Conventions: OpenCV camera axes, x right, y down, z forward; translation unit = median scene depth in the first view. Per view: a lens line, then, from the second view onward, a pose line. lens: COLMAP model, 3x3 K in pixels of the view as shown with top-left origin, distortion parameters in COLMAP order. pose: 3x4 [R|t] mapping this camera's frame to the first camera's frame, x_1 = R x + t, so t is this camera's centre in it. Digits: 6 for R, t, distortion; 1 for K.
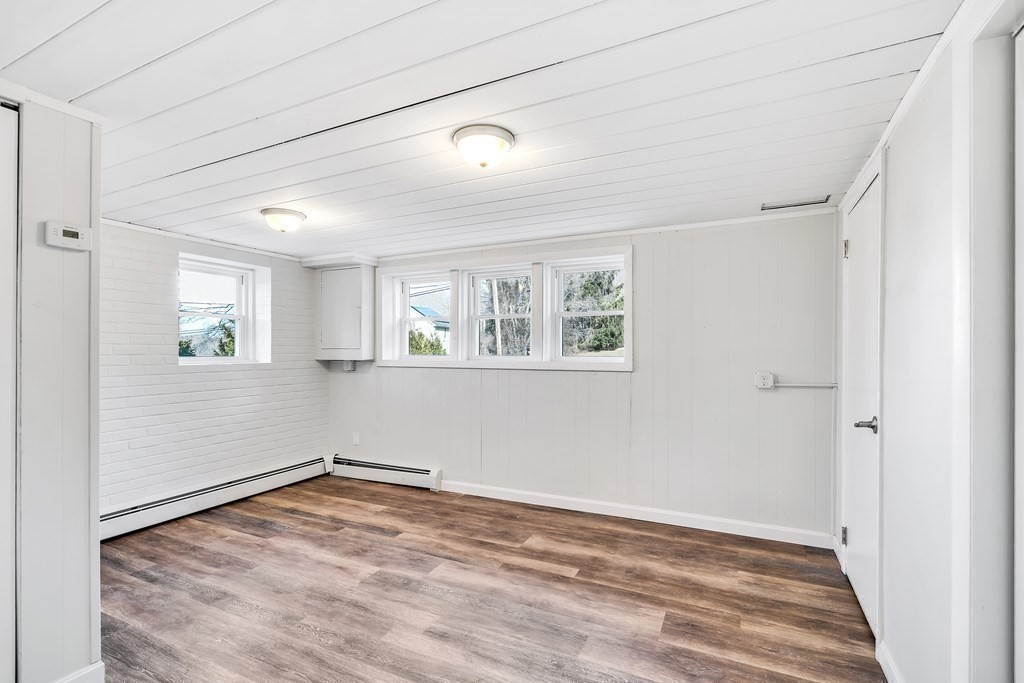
lens RADIAL K [[474.8, 0, 514.2], [0, 474.8, 342.5], [0, 0, 1]] dist [-0.000911, 0.000253]
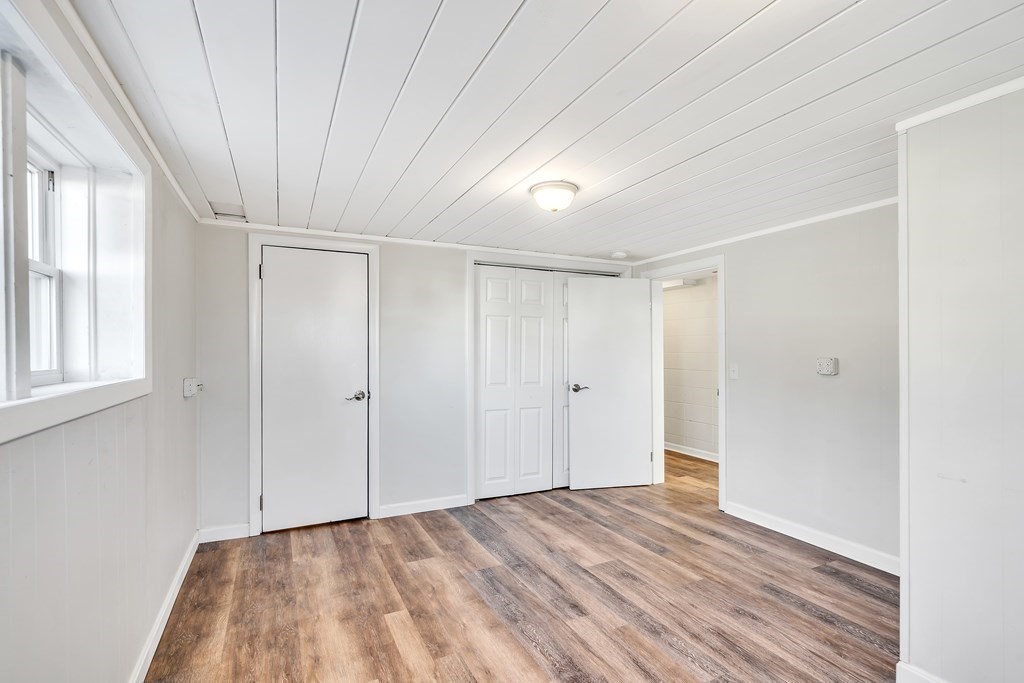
lens RADIAL K [[474.8, 0, 514.2], [0, 474.8, 342.5], [0, 0, 1]] dist [-0.000911, 0.000253]
pose [[-0.798234, 0.009400, 0.602275, -0.609544], [-0.008071, 0.999622, -0.026298, 0.019792], [-0.602294, -0.025853, -0.797856, 1.696857]]
